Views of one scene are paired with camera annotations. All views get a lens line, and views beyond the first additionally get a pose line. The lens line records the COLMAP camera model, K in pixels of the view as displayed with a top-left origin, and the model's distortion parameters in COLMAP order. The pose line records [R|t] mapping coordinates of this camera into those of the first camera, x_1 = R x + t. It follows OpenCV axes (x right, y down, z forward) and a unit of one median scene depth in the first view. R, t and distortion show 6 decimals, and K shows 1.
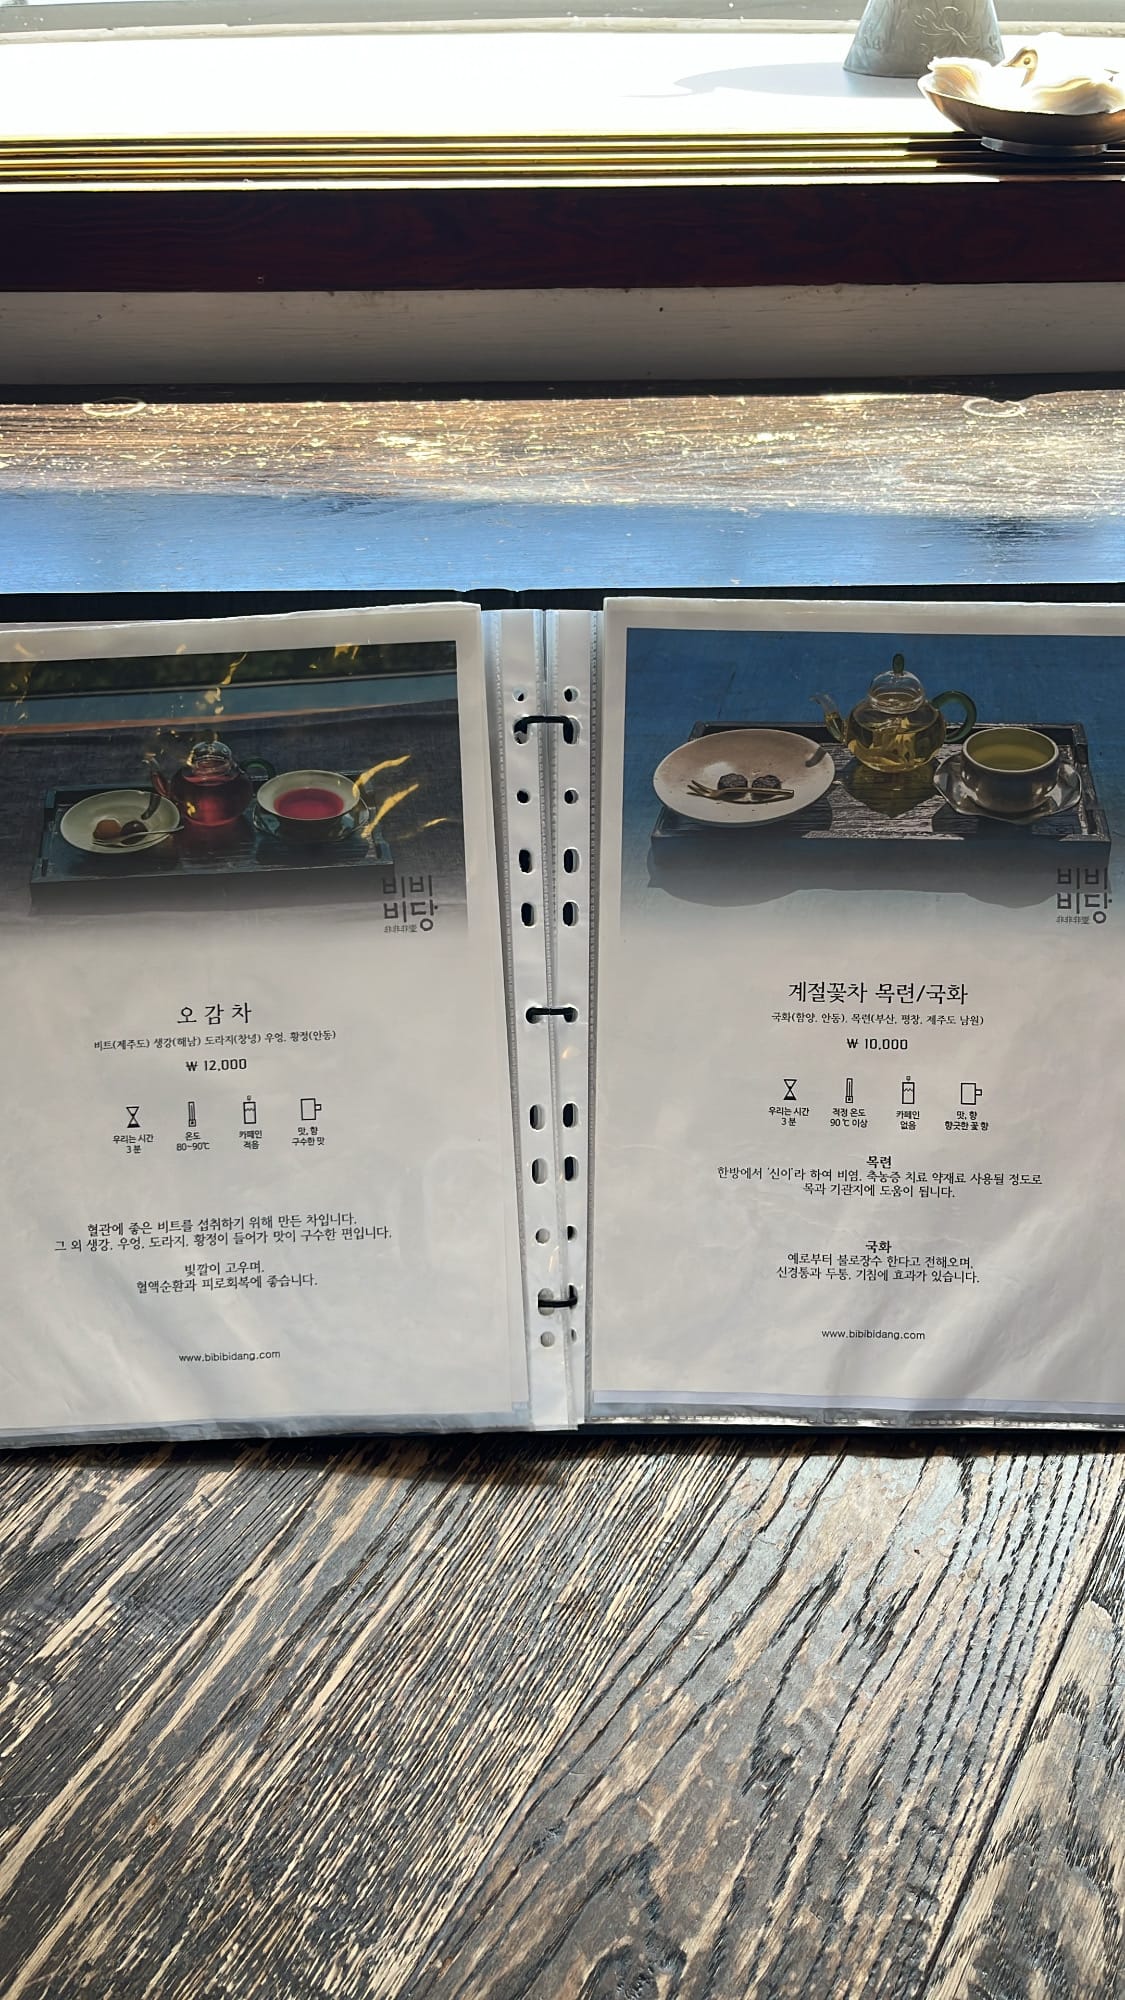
lens RADIAL K [[1531.7, 0, 564.1], [0, 1531.7, 999.2], [0, 0, 1]] dist [0.043818, -0.068446]
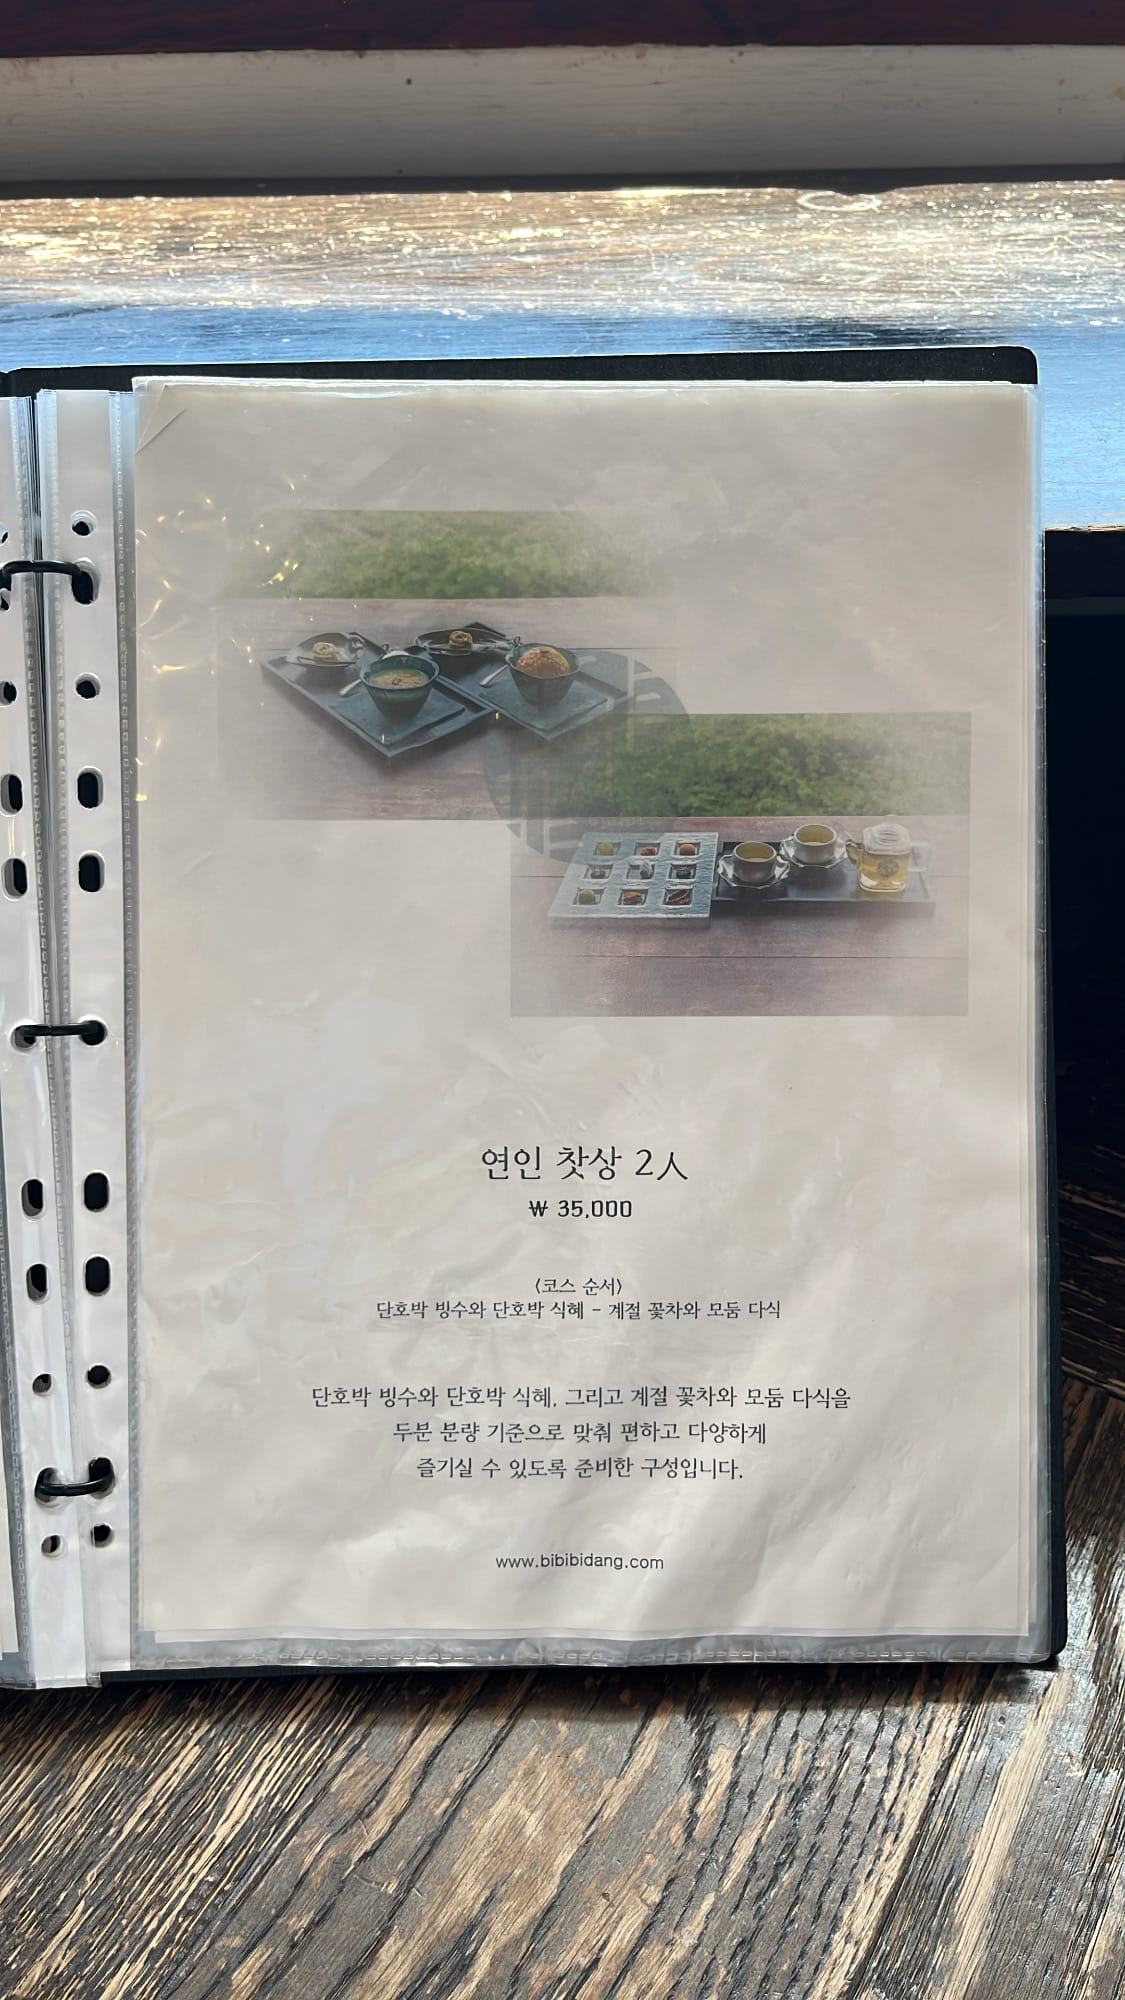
lens RADIAL K [[1575.7, 0, 554.6], [0, 1575.7, 997.3], [0, 0, 1]] dist [0.058314, -0.071197]
pose [[0.999908, -0.006031, 0.012137, 0.199628], [0.005919, 0.999940, 0.009194, -0.011190], [-0.012192, -0.009121, 0.999884, 0.352421]]
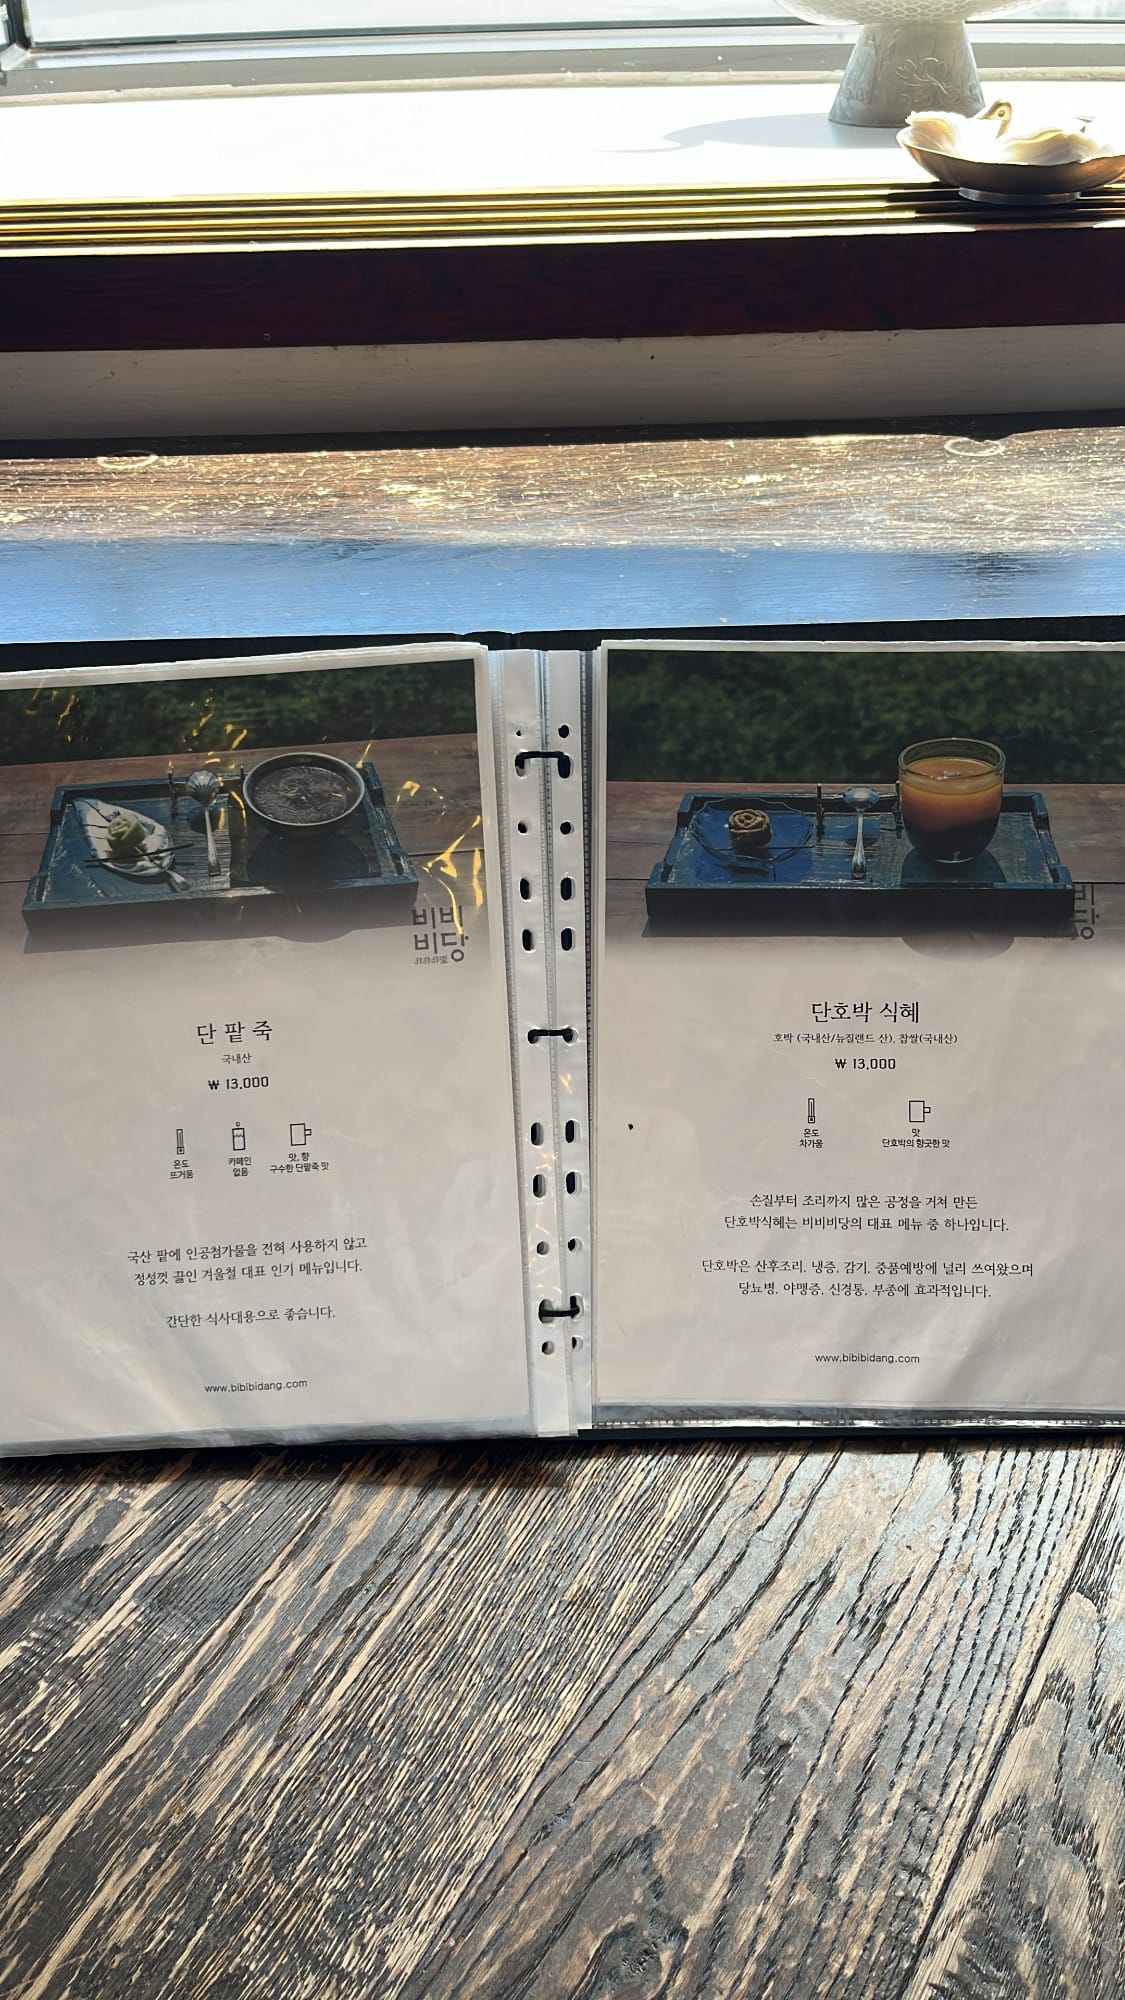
lens RADIAL K [[1531.7, 0, 564.1], [0, 1531.7, 999.2], [0, 0, 1]] dist [0.043818, -0.068446]
pose [[0.999874, -0.013687, -0.008054, 0.009753], [0.013531, 0.999725, -0.019132, 0.005487], [0.008314, 0.019021, 0.999785, -0.047131]]
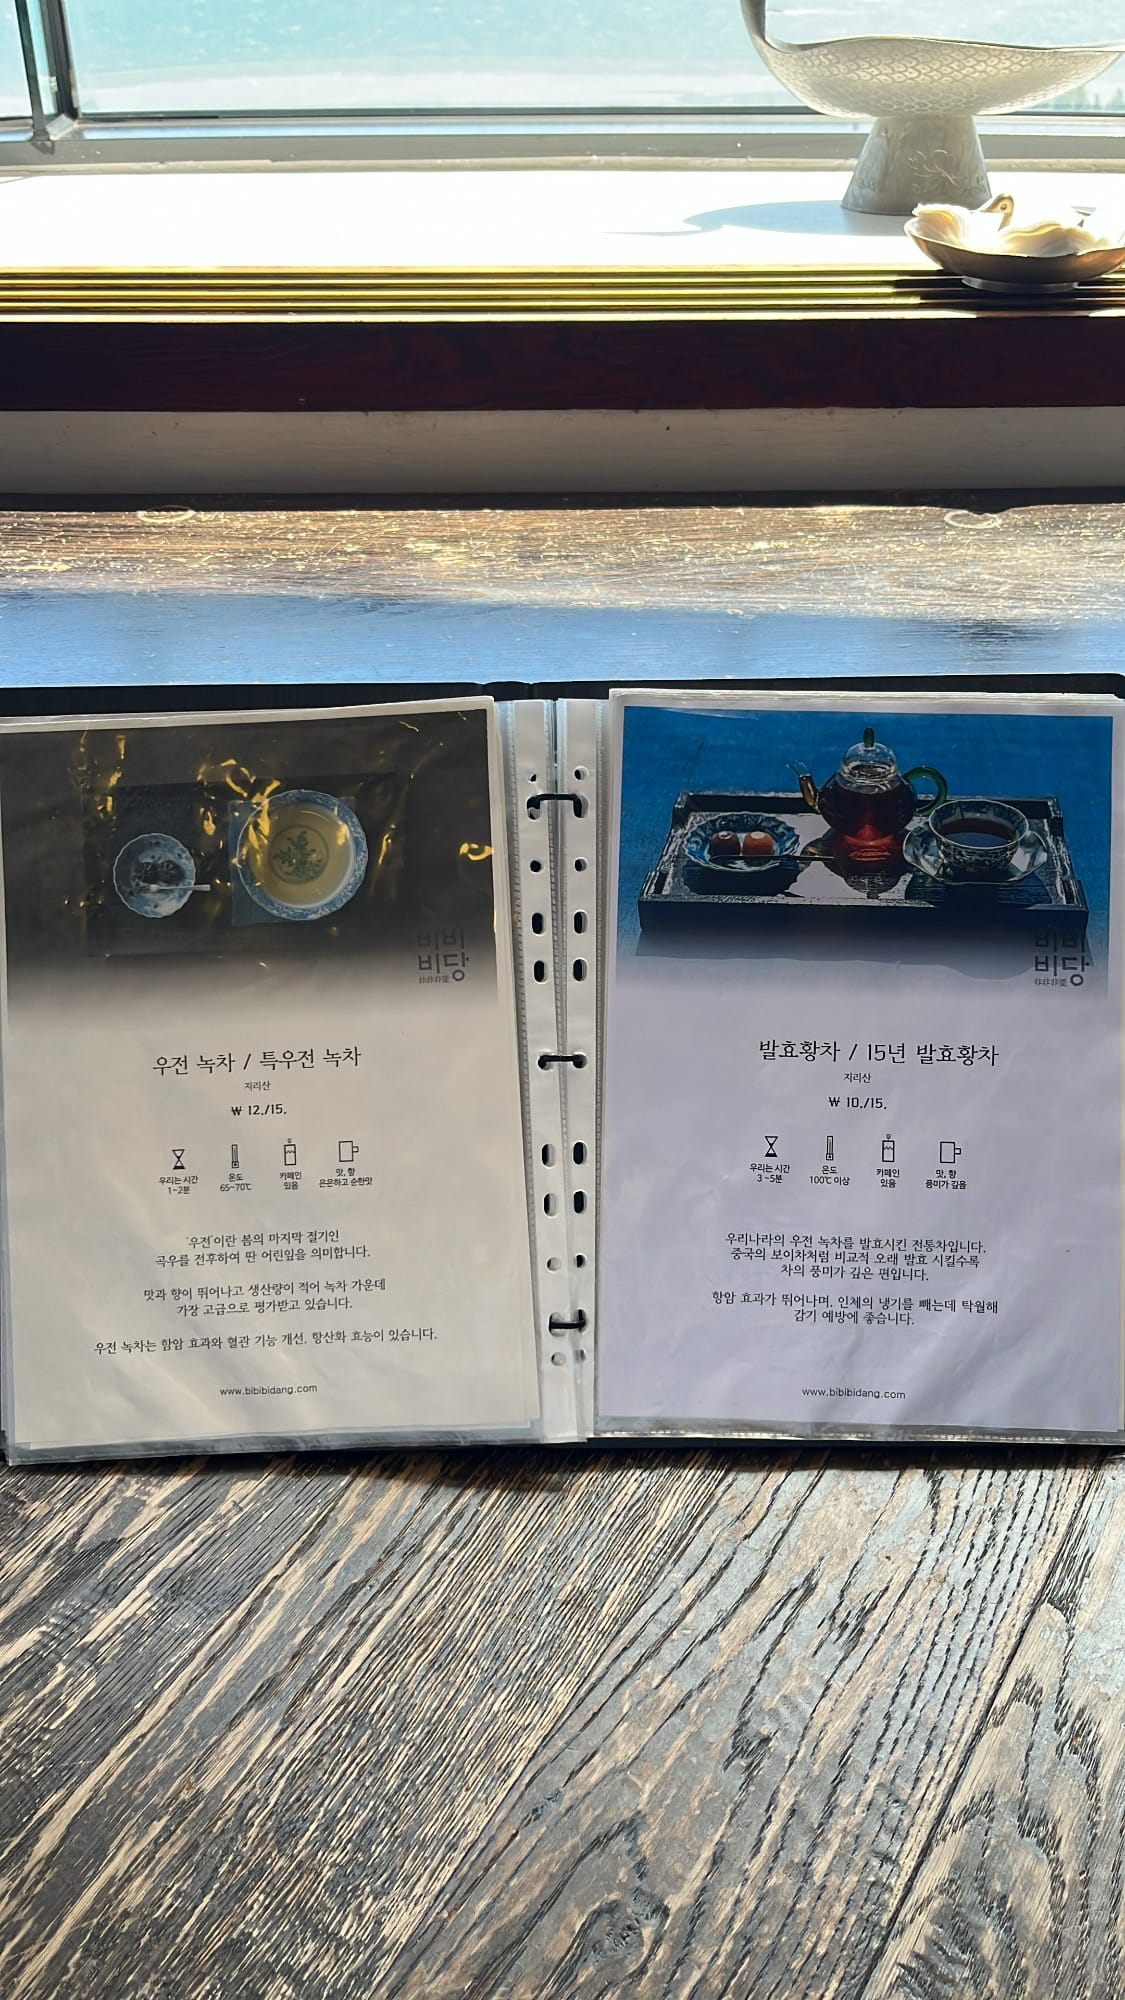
lens RADIAL K [[1537.6, 0, 562.5], [0, 1537.6, 1000.0], [0, 0, 1]] dist [0.041665, -0.064245]
pose [[0.999889, 0.008703, -0.012127, 0.008422], [-0.009346, 0.998495, -0.054039, 0.025433], [0.011638, 0.054146, 0.998465, -0.113624]]
